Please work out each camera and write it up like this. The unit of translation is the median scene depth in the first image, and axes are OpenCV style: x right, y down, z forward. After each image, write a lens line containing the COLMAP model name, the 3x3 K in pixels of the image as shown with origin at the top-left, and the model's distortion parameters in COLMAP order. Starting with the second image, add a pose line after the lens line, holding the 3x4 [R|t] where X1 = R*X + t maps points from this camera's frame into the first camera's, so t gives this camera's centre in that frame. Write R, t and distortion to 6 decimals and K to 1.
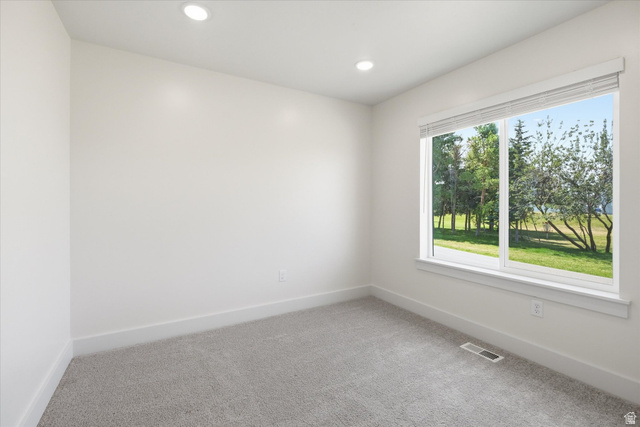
lens RADIAL K [[293.4, 0, 319.1], [0, 293.4, 205.2], [0, 0, 1]] dist [-0.000841, -0.000108]
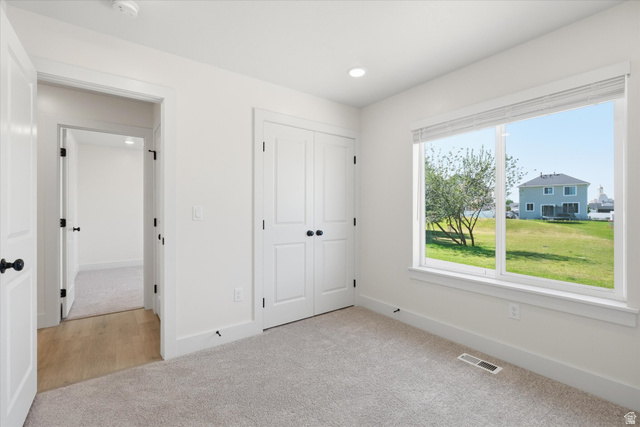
lens RADIAL K [[285.5, 0, 319.3], [0, 285.5, 210.6], [0, 0, 1]] dist [-0.002830, -0.000178]
pose [[0.995116, -0.002566, 0.098678, -0.055502], [0.003204, 0.999975, -0.006309, -0.000183], [-0.098660, 0.006594, 0.995099, 0.093660]]
